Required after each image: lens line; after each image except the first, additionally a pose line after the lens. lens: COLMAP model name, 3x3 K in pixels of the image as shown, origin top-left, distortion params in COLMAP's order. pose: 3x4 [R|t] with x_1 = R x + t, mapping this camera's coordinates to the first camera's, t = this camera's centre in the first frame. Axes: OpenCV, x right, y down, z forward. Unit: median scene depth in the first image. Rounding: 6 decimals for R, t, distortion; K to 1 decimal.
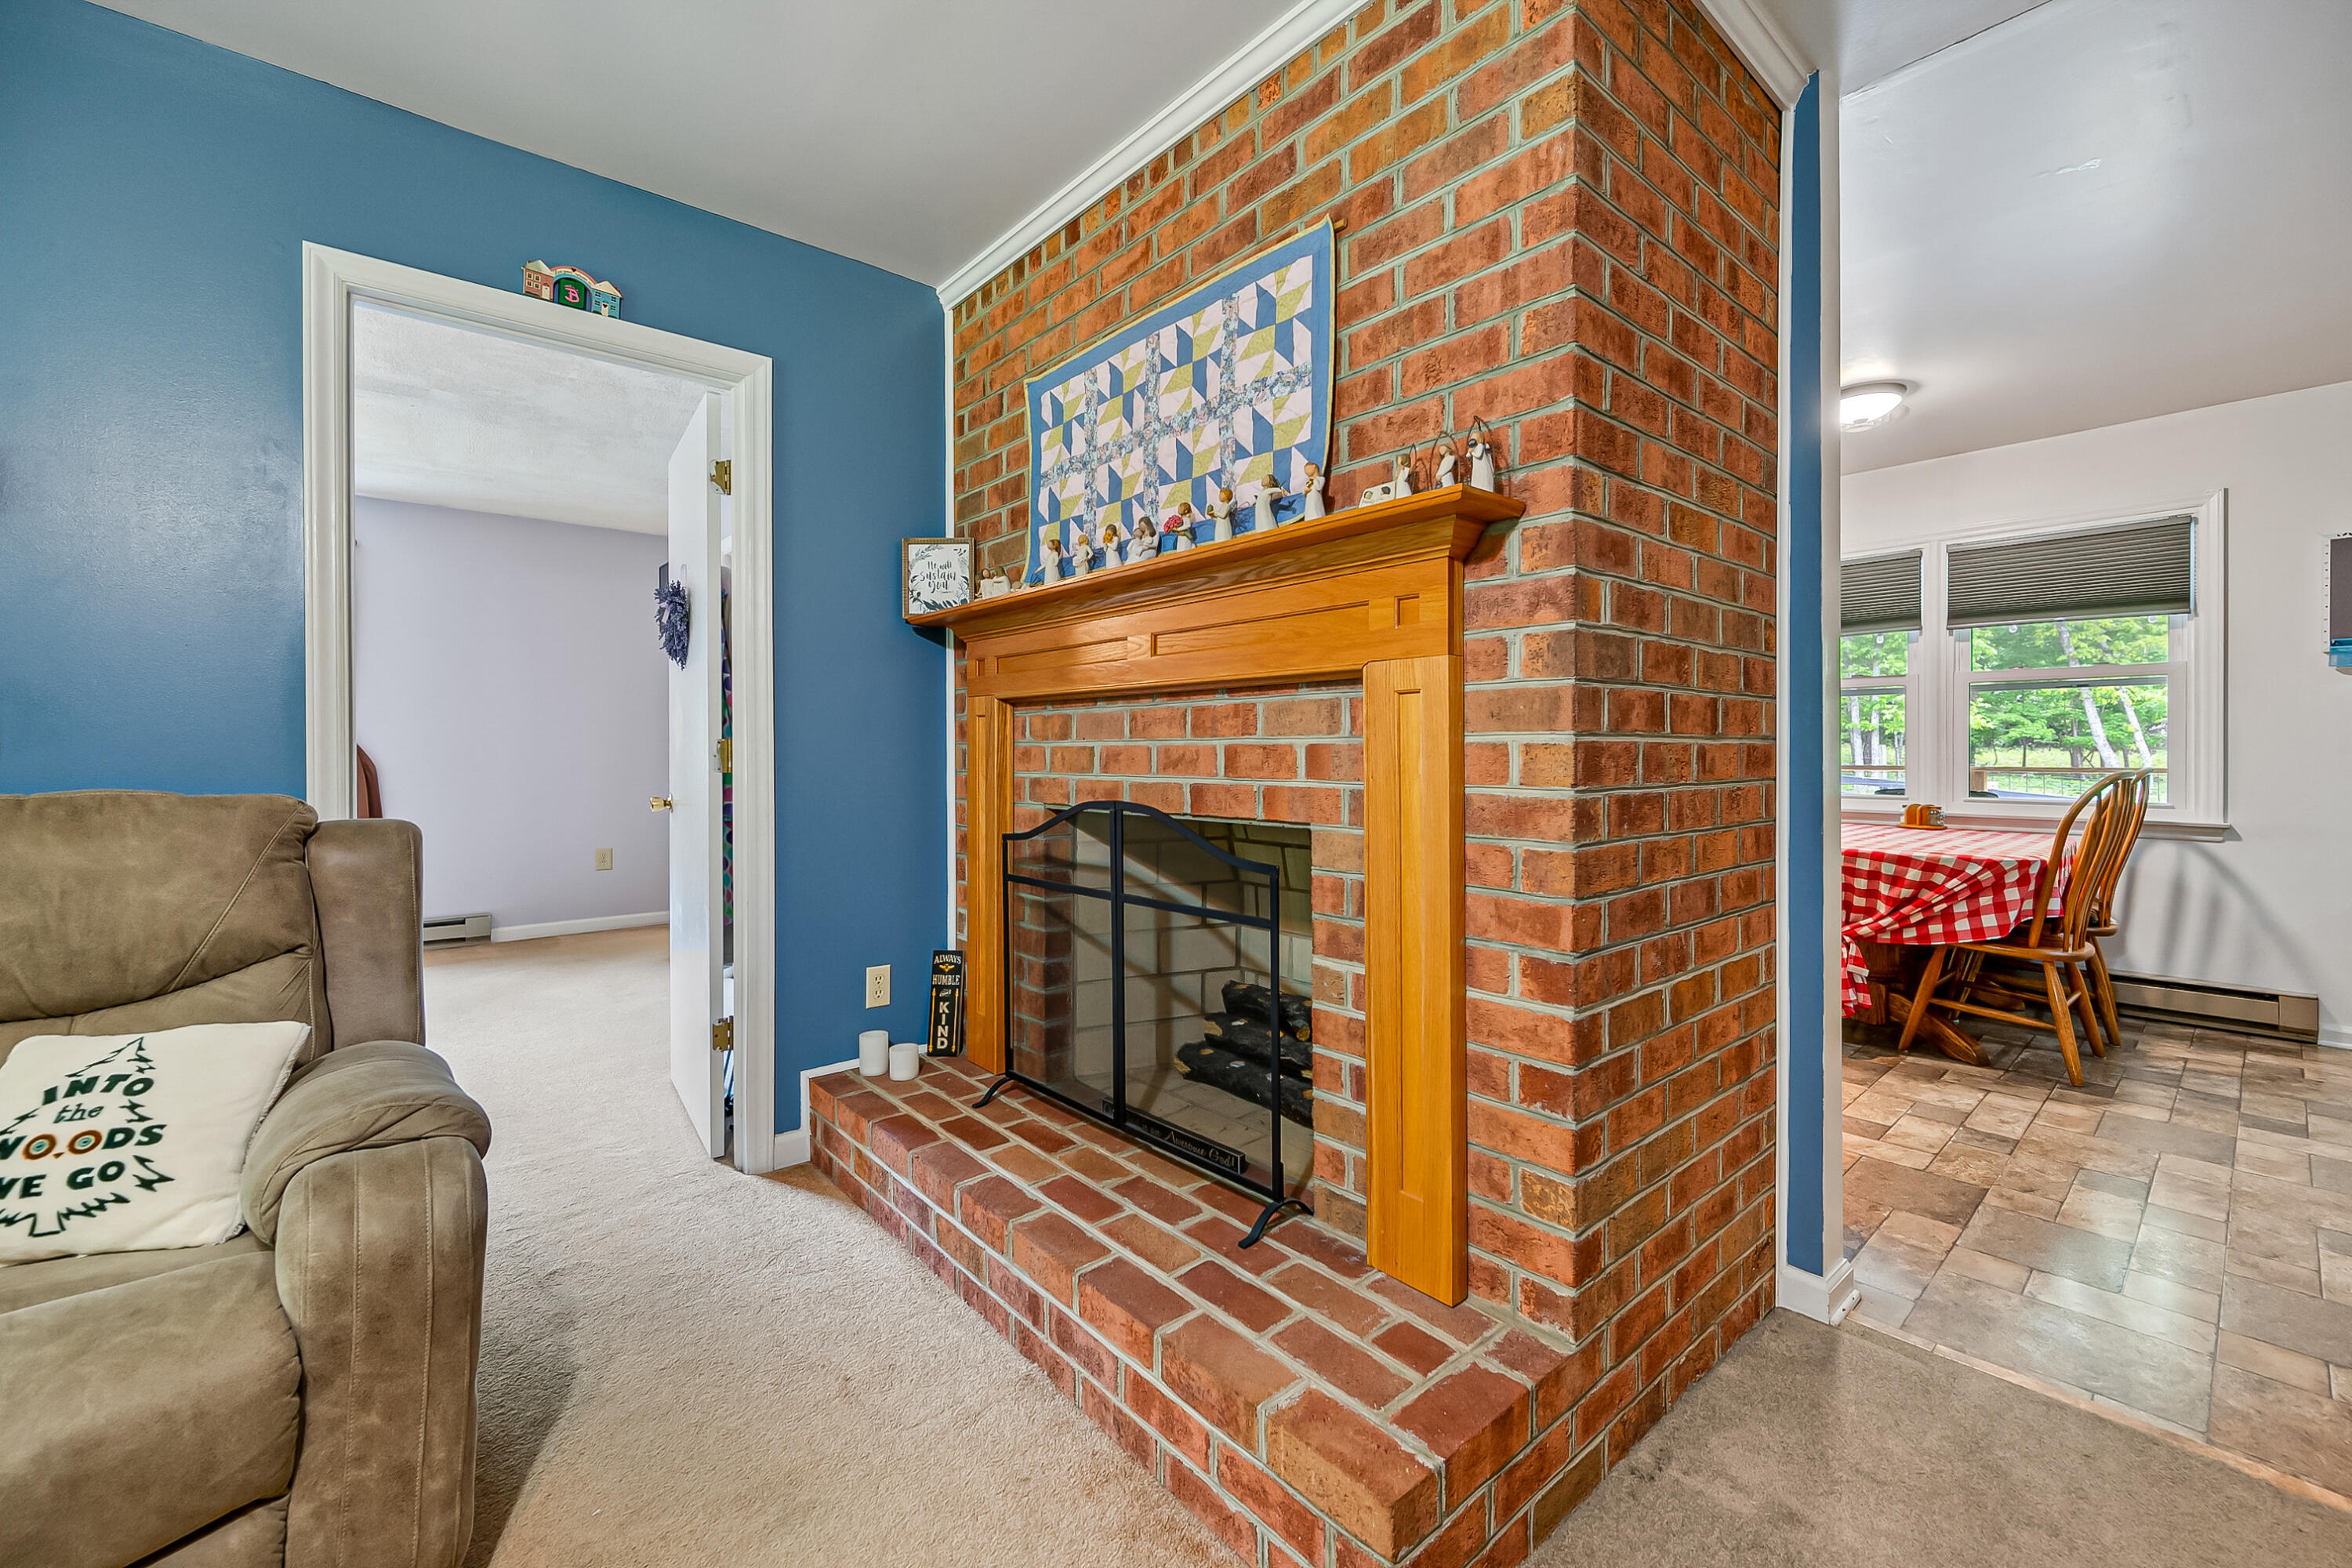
lens RADIAL K [[945.5, 0, 1177.2], [0, 945.5, 752.3], [0, 0, 1]] dist [0.002571, 0.000241]
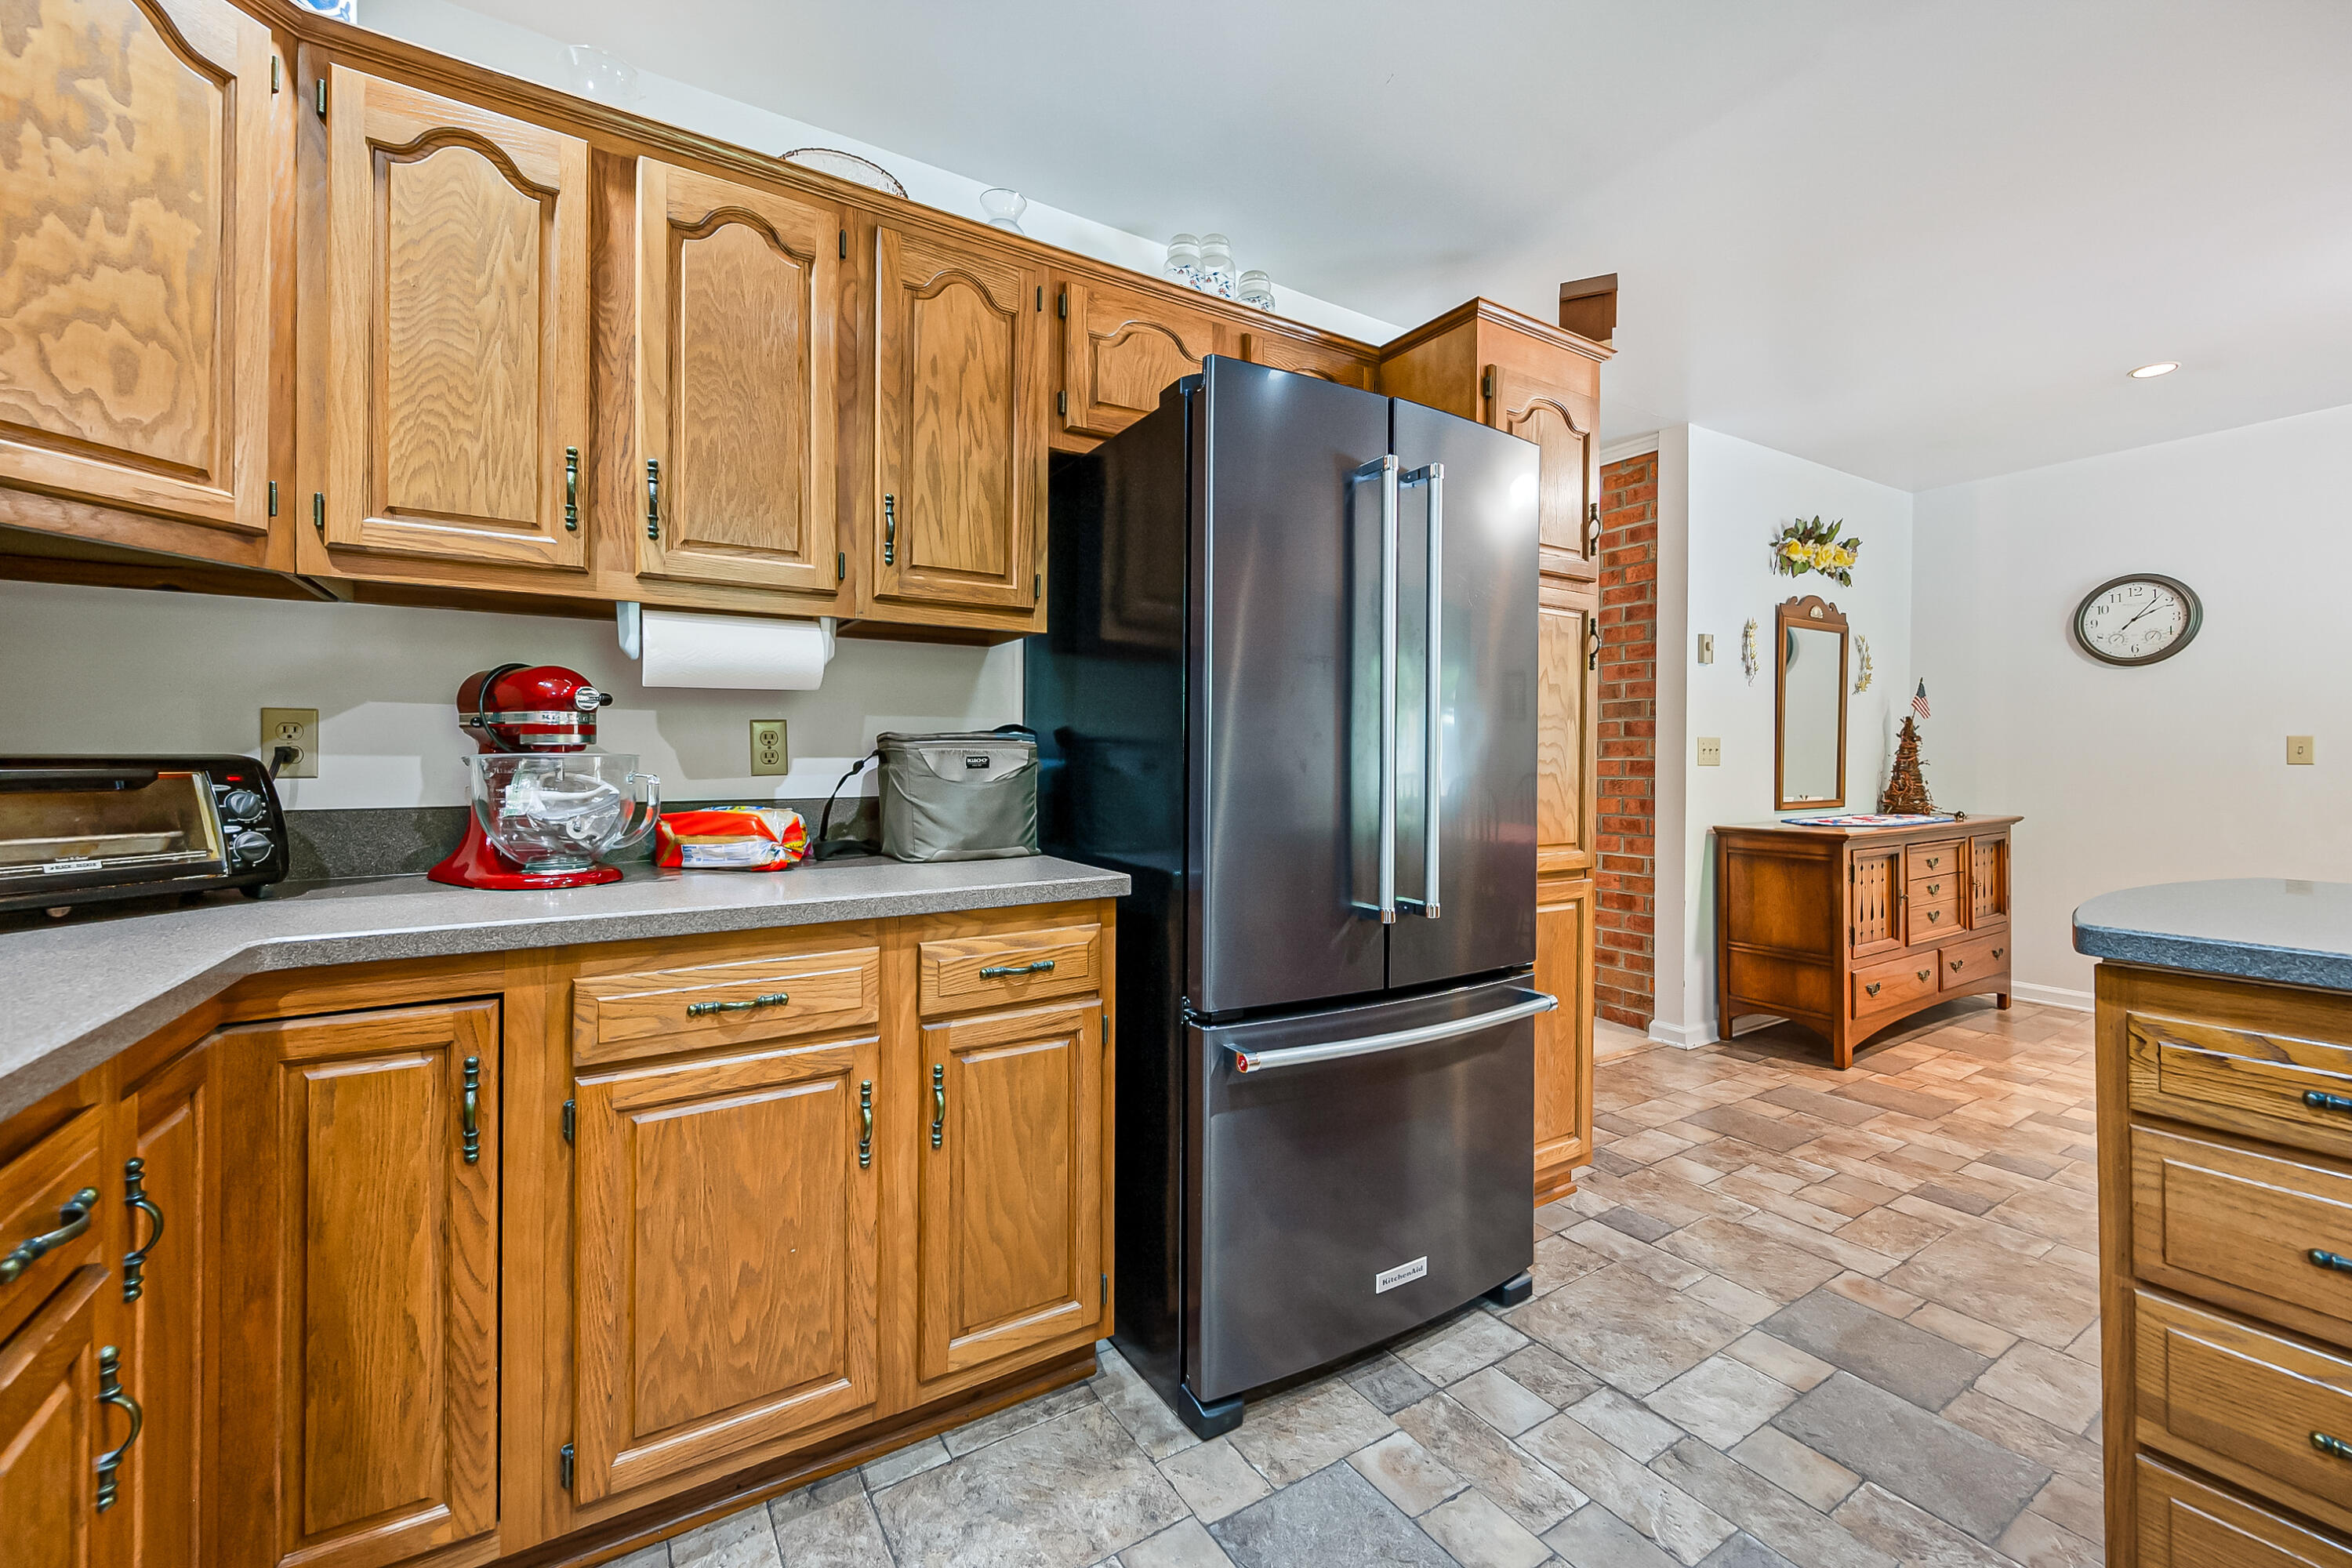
lens RADIAL K [[942.4, 0, 1181.0], [0, 942.4, 759.3], [0, 0, 1]] dist [0.000126, 0.000220]
pose [[-0.149395, -0.000976, -0.988777, 2.751440], [-0.001703, 0.999998, -0.000730, -0.006560], [0.988776, 0.001575, -0.149397, 0.273819]]
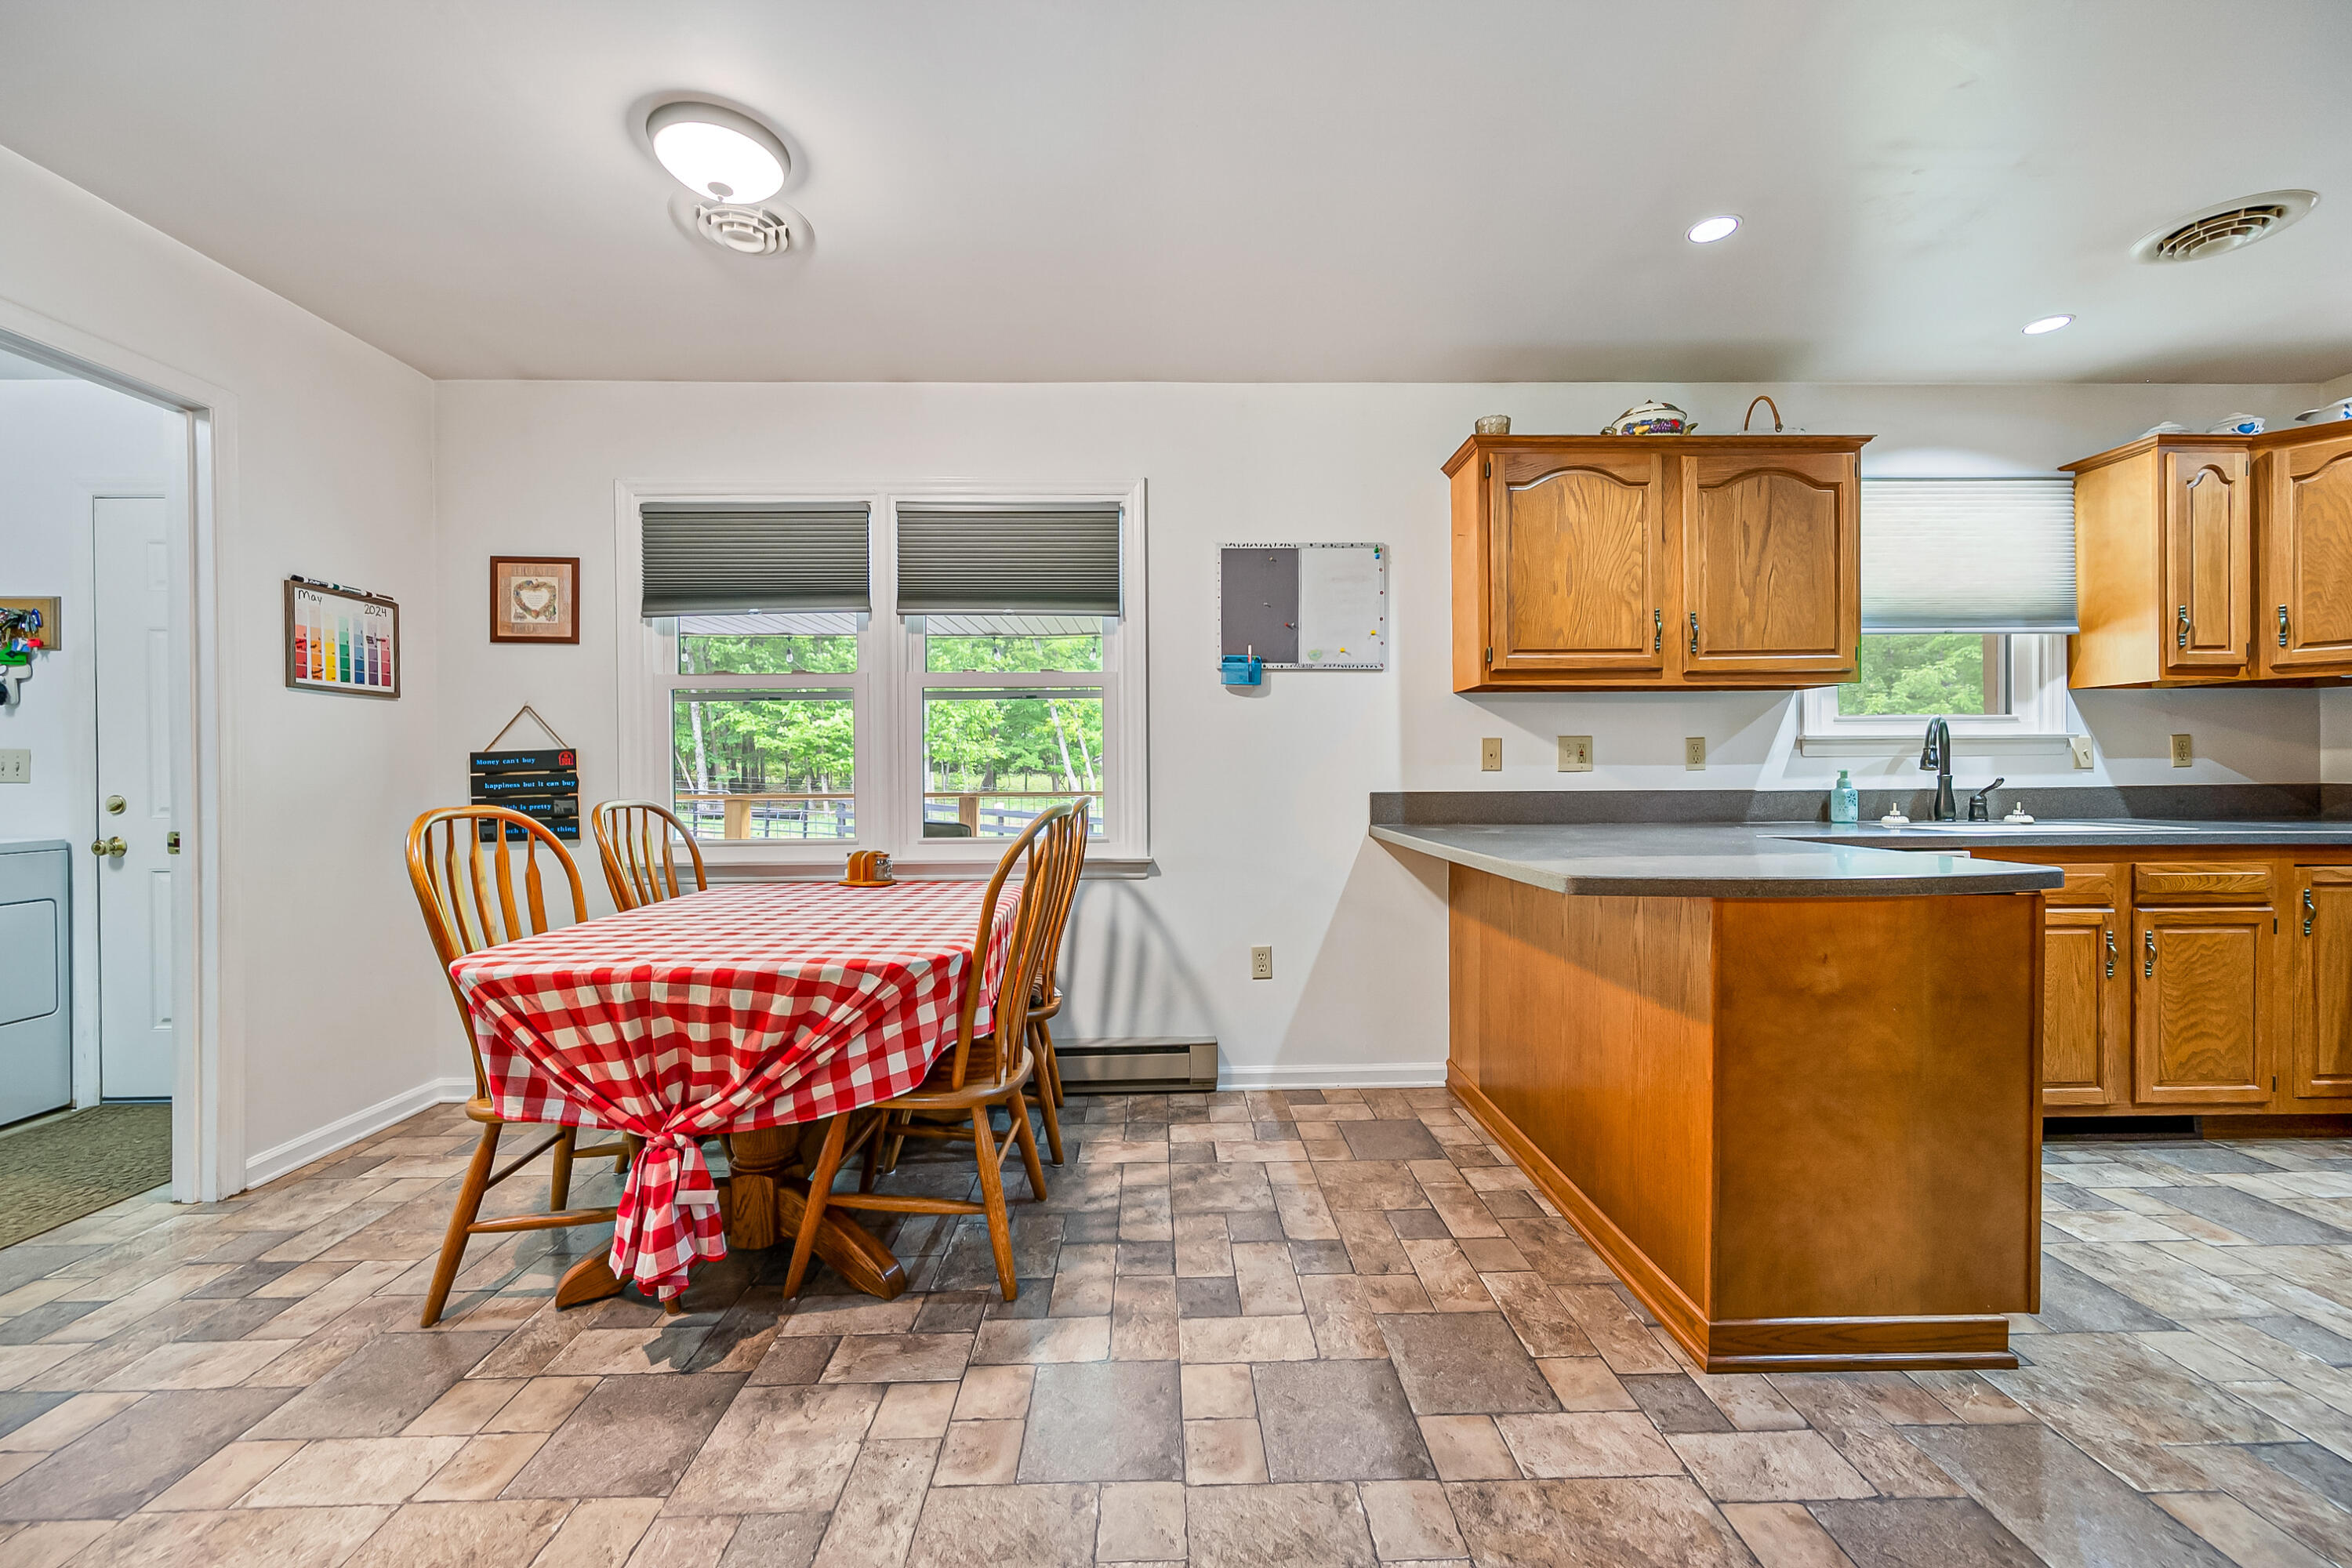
lens RADIAL K [[932.2, 0, 1177.4], [0, 932.2, 780.8], [0, 0, 1]] dist [0.000157, 0.000487]
pose [[0.632228, -0.008436, 0.774736, 0.865843], [0.007976, 0.999959, 0.004380, 0.000017], [-0.774741, 0.003410, 0.632270, 0.828184]]
